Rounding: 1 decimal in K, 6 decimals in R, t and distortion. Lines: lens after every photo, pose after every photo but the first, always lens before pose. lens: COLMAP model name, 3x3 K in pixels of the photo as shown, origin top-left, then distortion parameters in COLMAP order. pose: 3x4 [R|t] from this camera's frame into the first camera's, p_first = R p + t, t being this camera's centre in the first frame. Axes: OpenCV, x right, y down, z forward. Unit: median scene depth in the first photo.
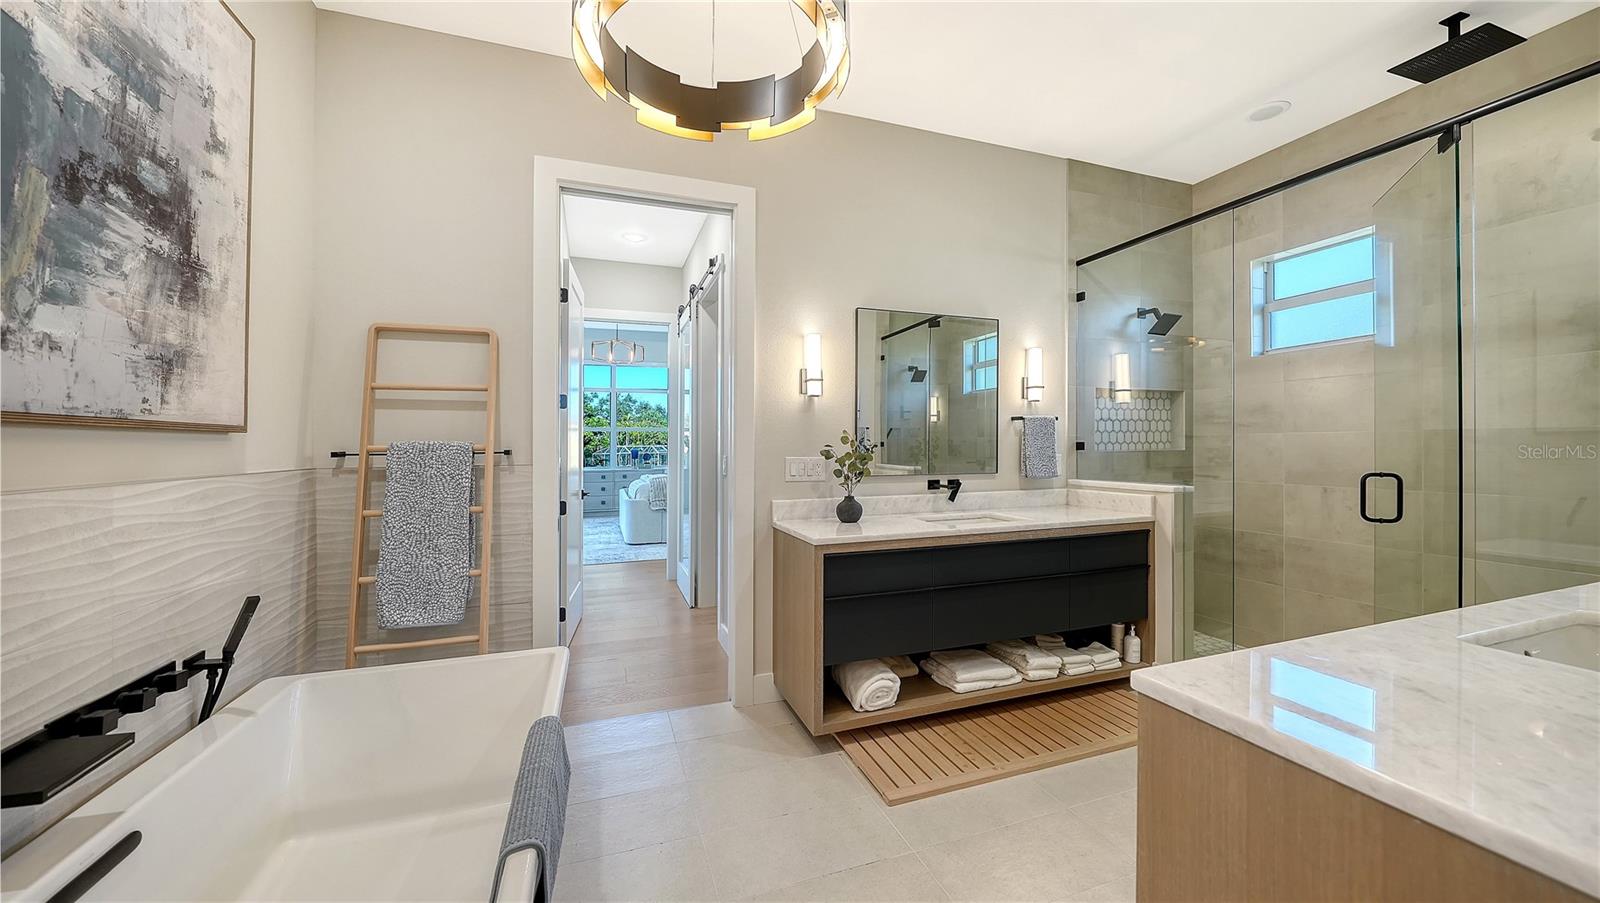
lens RADIAL K [[587.4, 0, 806.9], [0, 587.4, 440.4], [0, 0, 1]] dist [-0.001260, -0.000022]
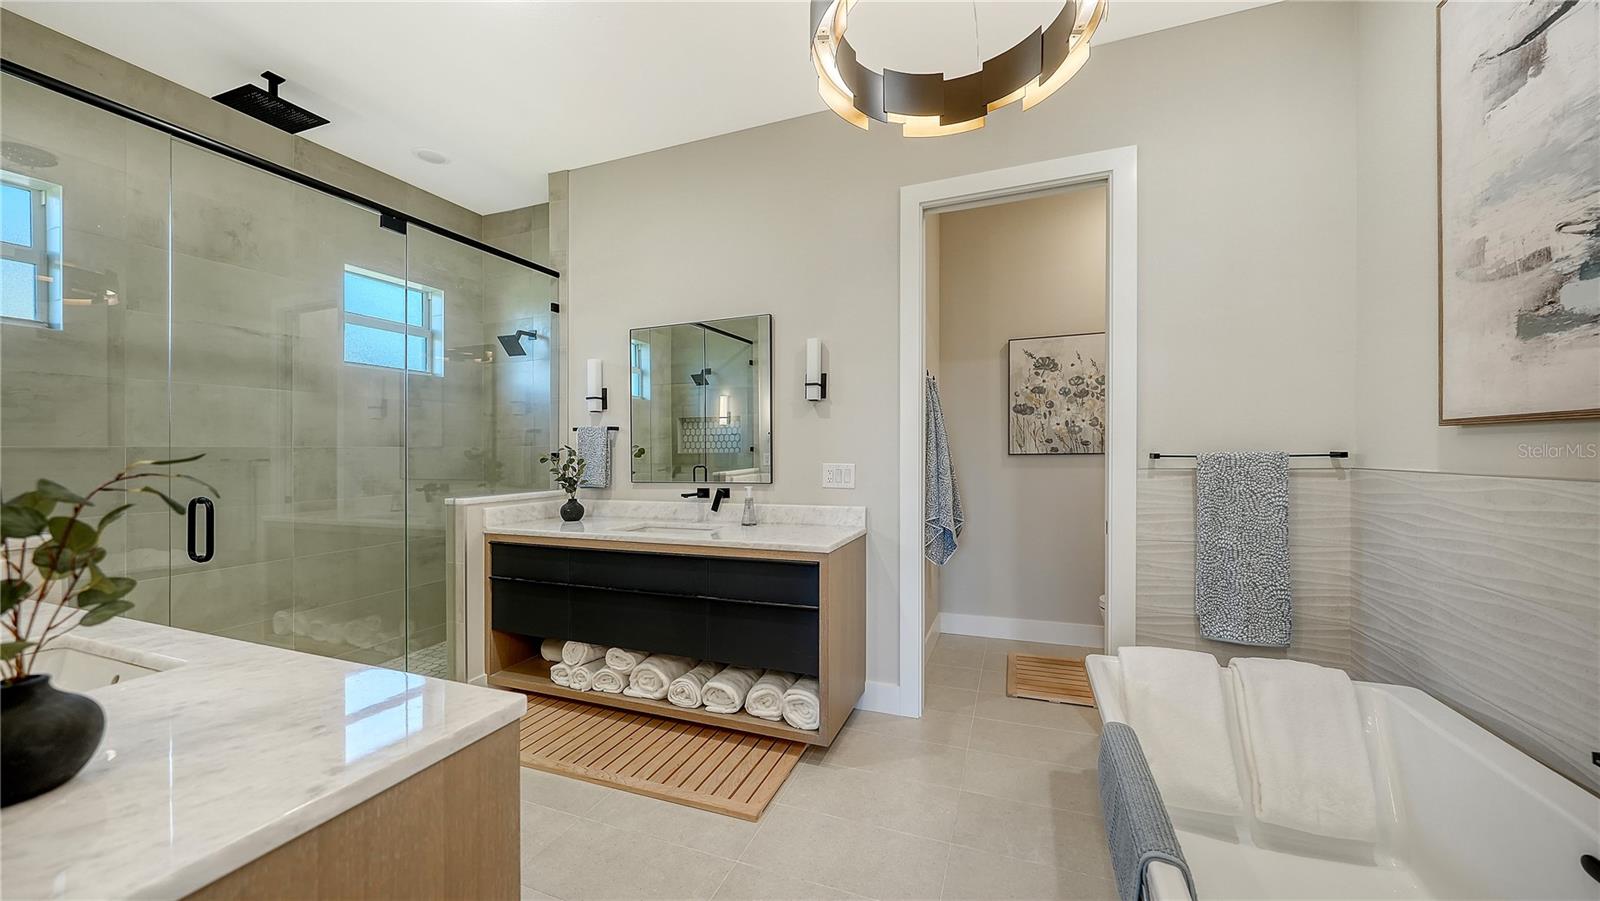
lens RADIAL K [[578.1, 0, 796.2], [0, 578.1, 451.2], [0, 0, 1]] dist [-0.001509, -0.000025]
pose [[0.750865, -0.000601, -0.660455, 0.972439], [0.013725, 0.999798, 0.014694, -0.007780], [0.660313, -0.020098, 0.750722, 0.370485]]
